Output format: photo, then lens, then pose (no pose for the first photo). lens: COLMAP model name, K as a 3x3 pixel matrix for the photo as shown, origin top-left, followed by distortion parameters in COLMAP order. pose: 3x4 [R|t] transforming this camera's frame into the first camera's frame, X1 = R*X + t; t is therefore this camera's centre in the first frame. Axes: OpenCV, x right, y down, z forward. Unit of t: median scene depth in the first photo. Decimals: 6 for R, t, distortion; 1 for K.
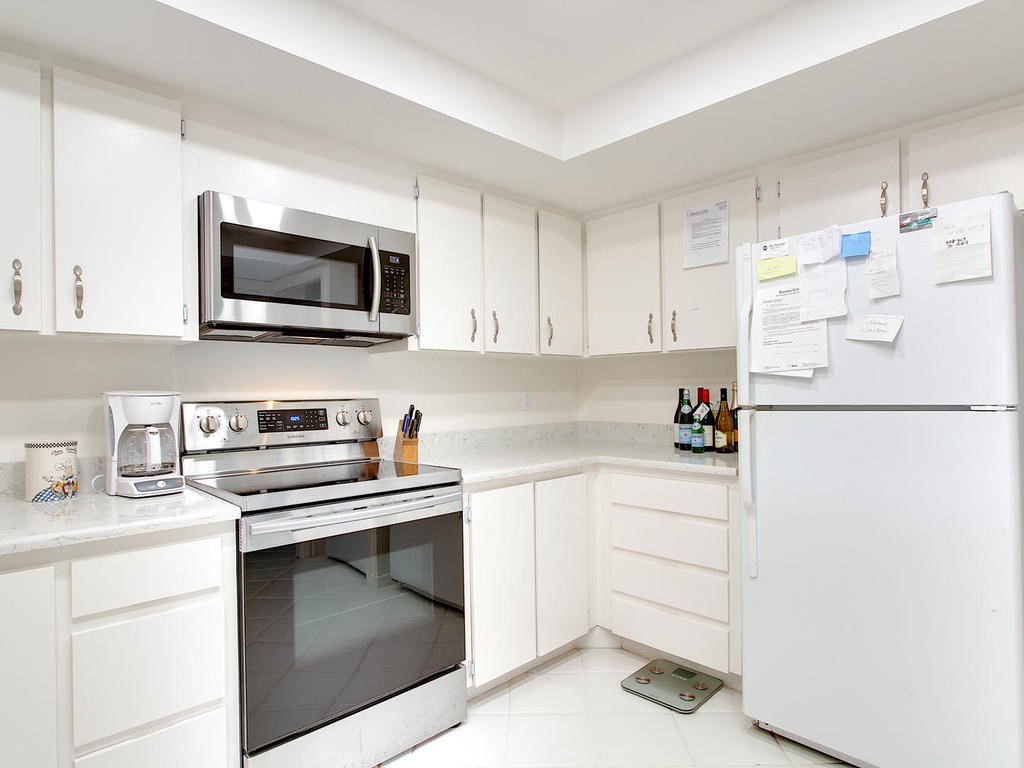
lens RADIAL K [[591.4, 0, 512.0], [0, 591.4, 384.0], [0, 0, 1]] dist [0.003545, 0.001279]
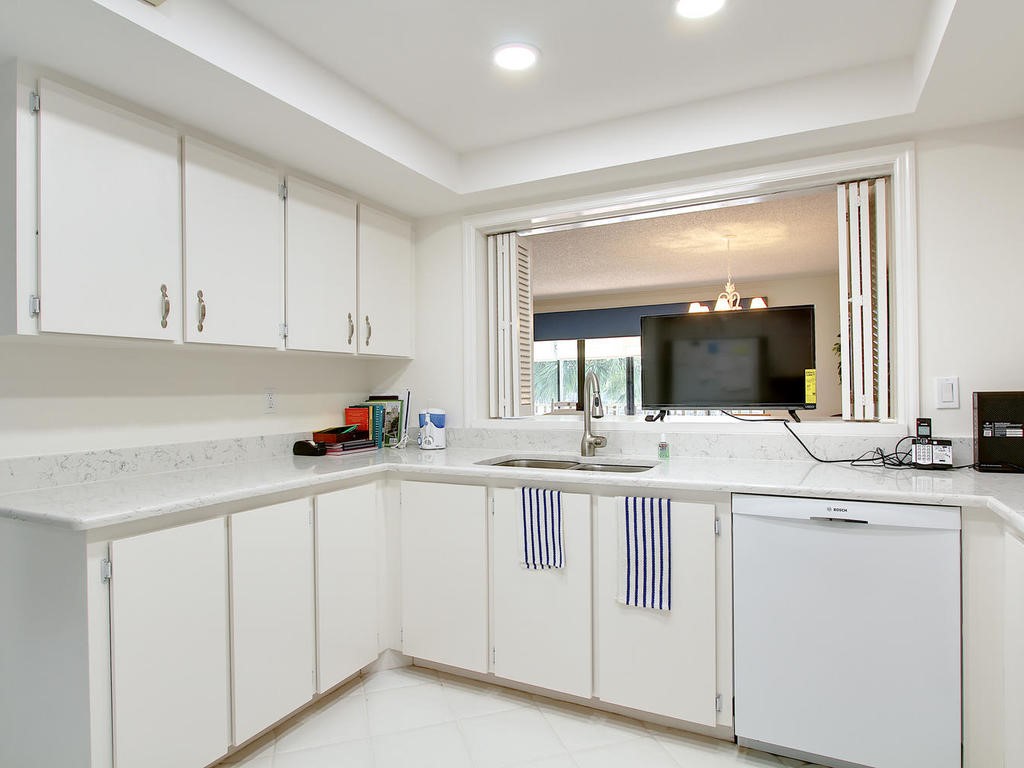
lens RADIAL K [[714.0, 0, 512.0], [0, 714.0, 384.0], [0, 0, 1]] dist [-0.002437, -0.000232]
pose [[0.923084, 0.005326, 0.384562, -0.281816], [-0.004481, 0.999985, -0.003094, 0.001688], [-0.384573, 0.001133, 0.923094, -0.272592]]
